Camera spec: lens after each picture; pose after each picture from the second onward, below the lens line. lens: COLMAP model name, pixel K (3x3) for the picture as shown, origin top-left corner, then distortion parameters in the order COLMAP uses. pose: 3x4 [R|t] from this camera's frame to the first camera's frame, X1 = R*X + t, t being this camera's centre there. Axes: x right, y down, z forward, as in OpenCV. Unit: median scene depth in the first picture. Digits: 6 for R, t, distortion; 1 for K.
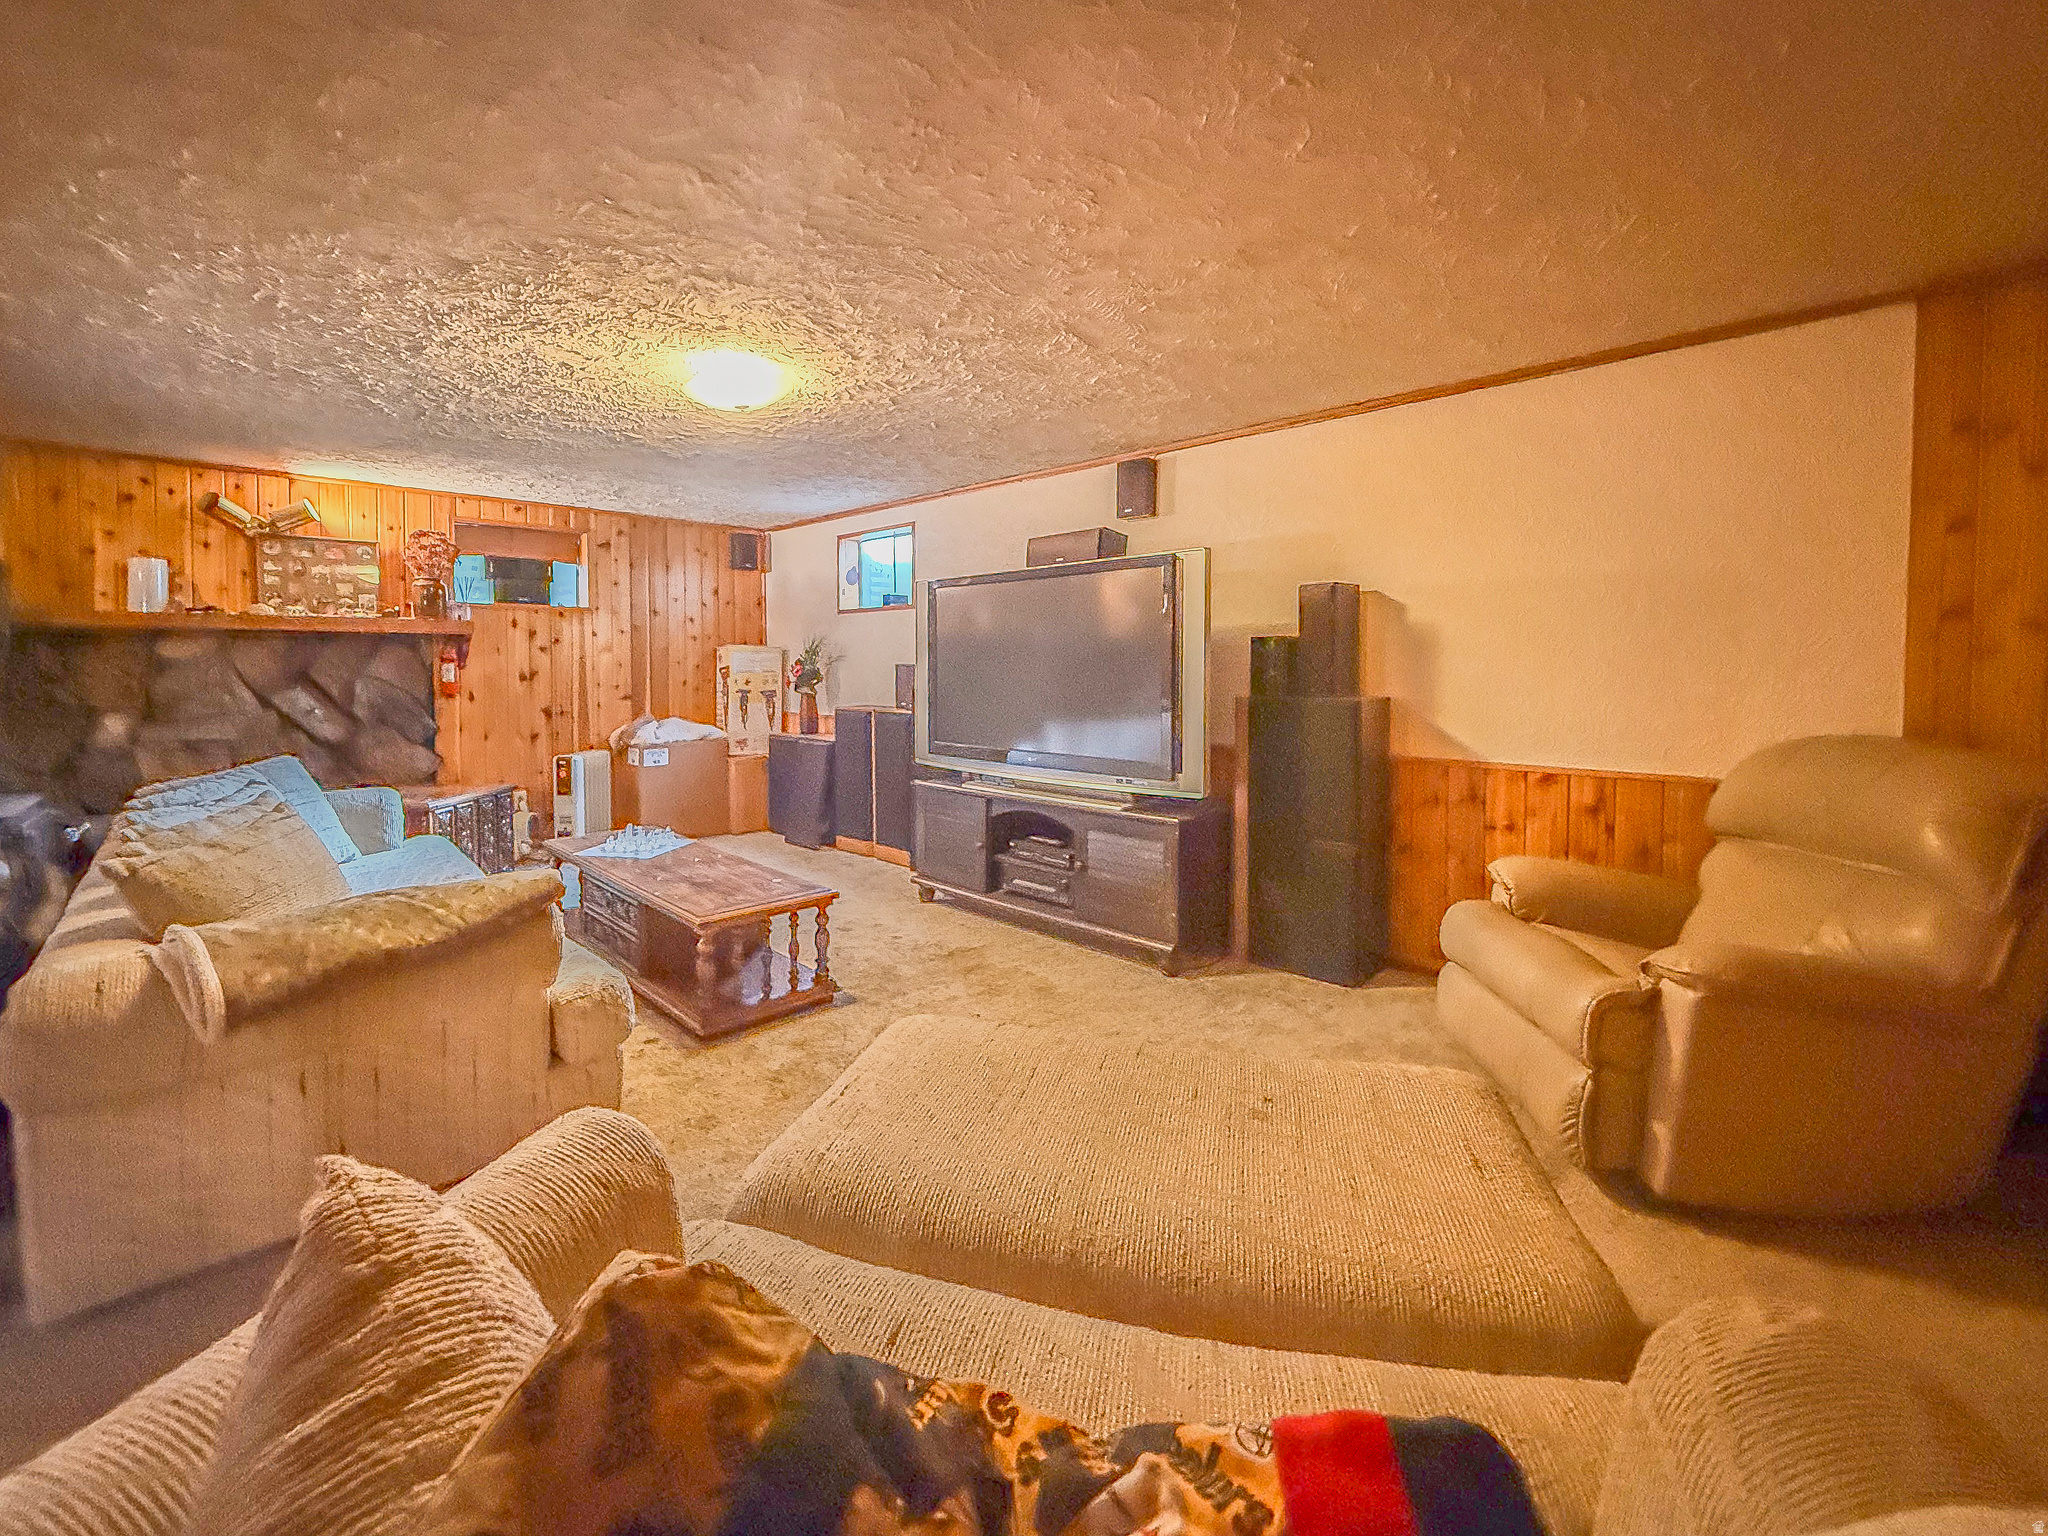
lens RADIAL K [[868.8, 0, 1003.7], [0, 868.8, 703.2], [0, 0, 1]] dist [0.010451, 0.000421]
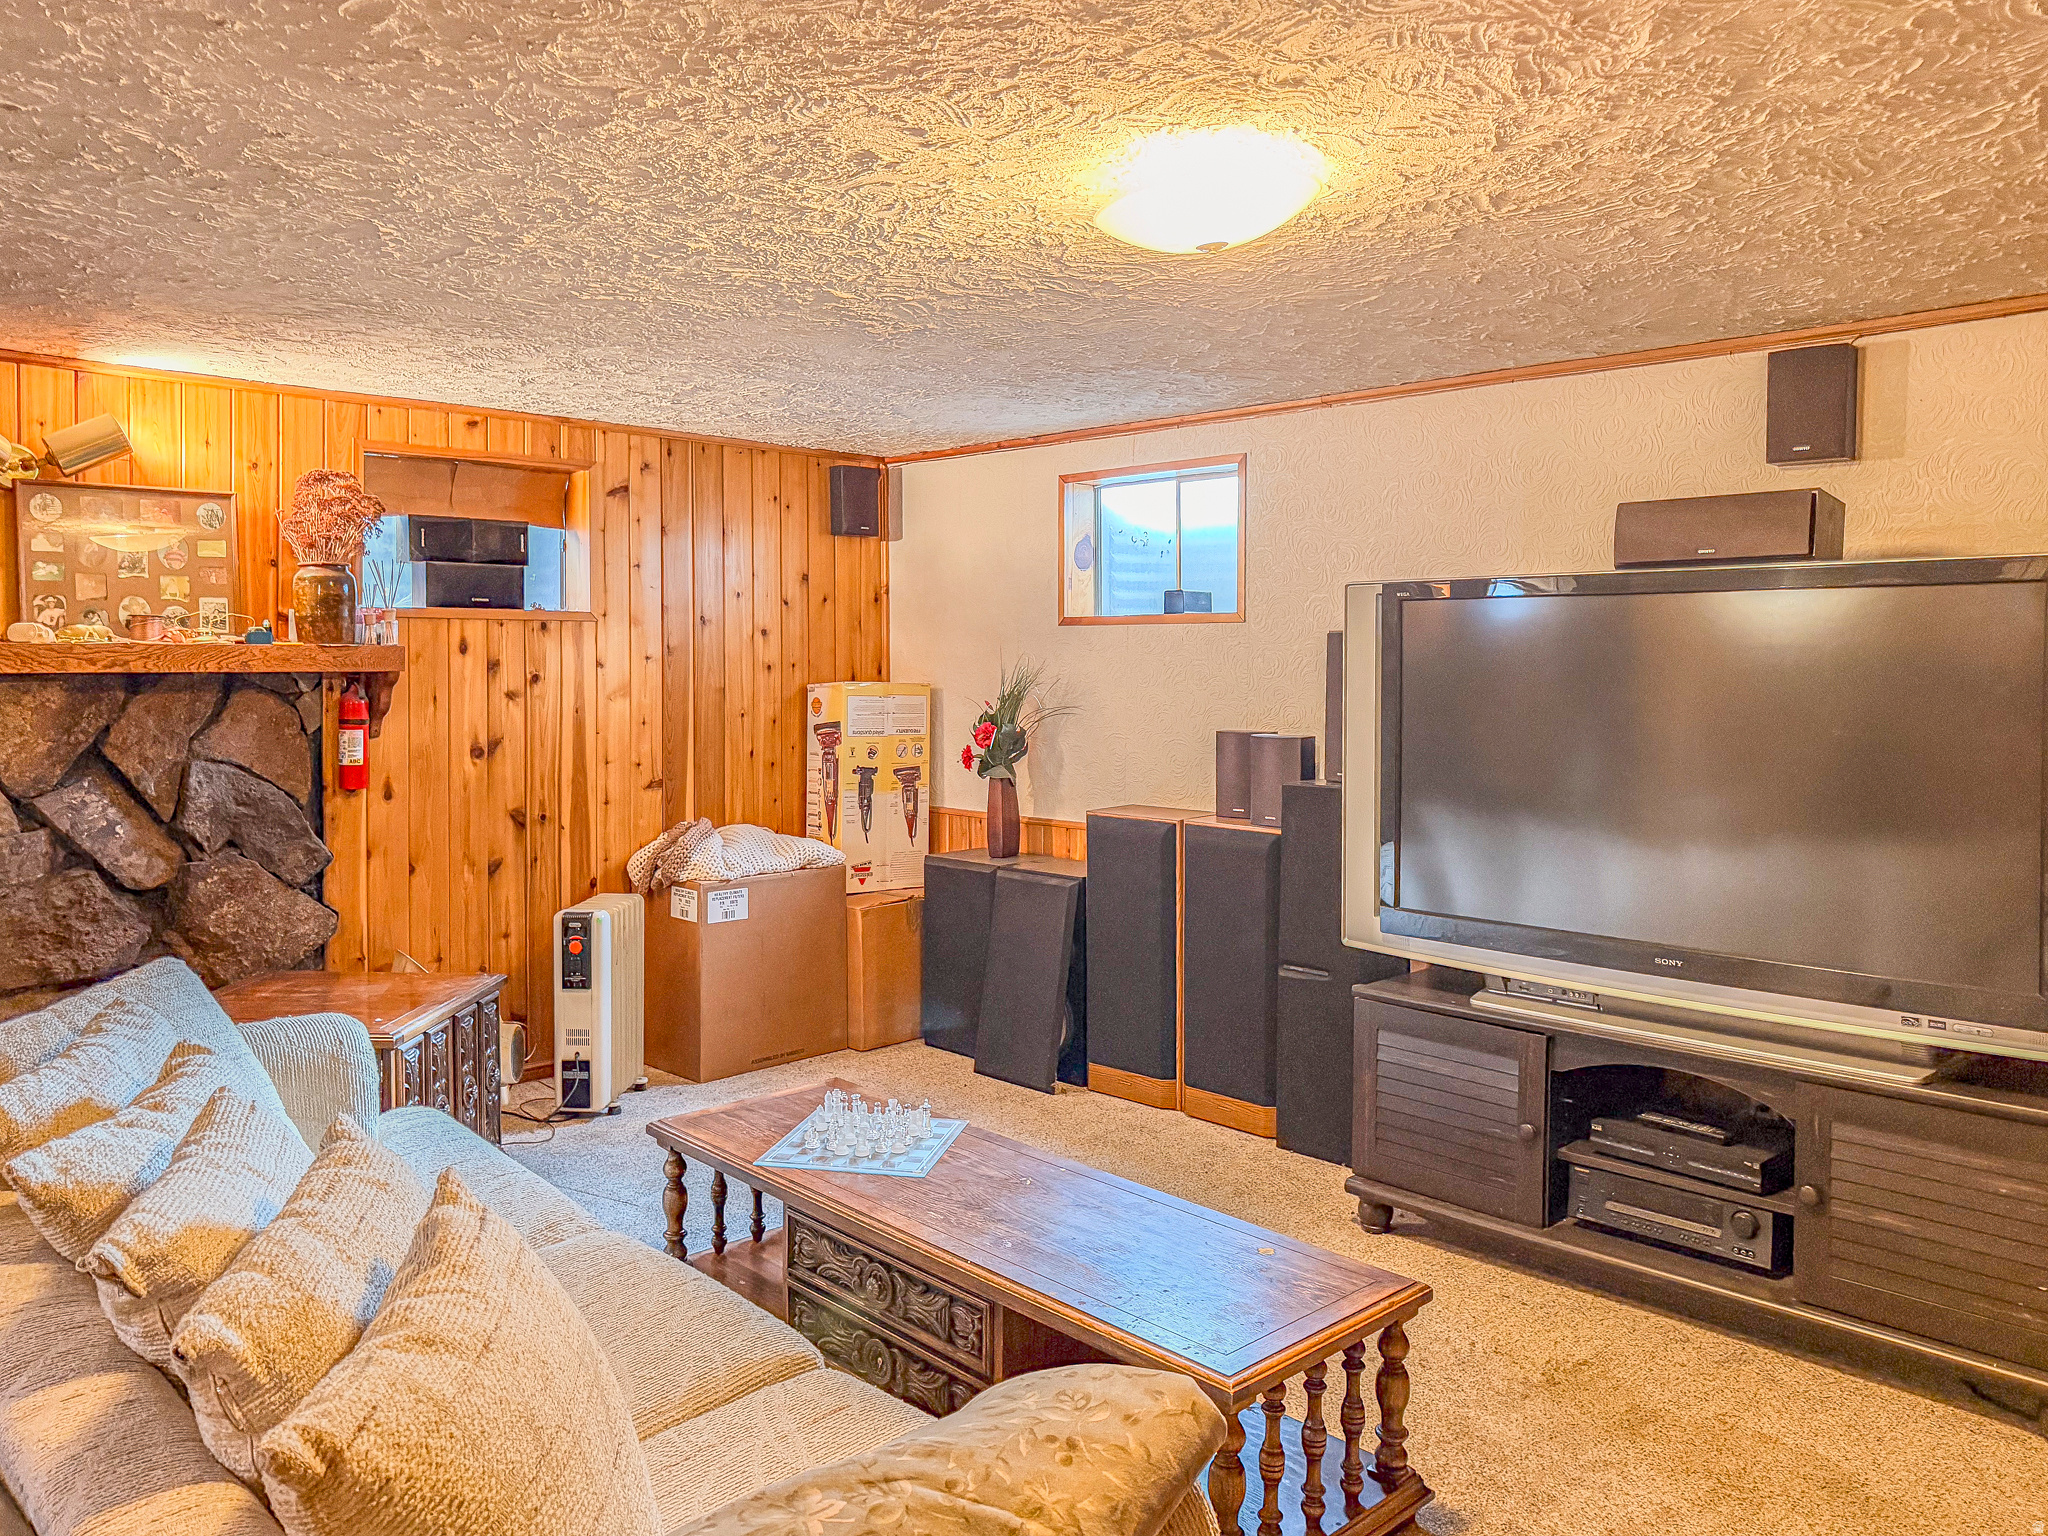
lens RADIAL K [[1510.2, 0, 1043.8], [0, 1510.2, 710.2], [0, 0, 1]] dist [0.003350, -0.006203]
pose [[0.999948, 0.005215, 0.008791, -0.239774], [-0.005116, 0.999923, -0.011288, -0.048056], [-0.008849, 0.011243, 0.999898, 0.112431]]
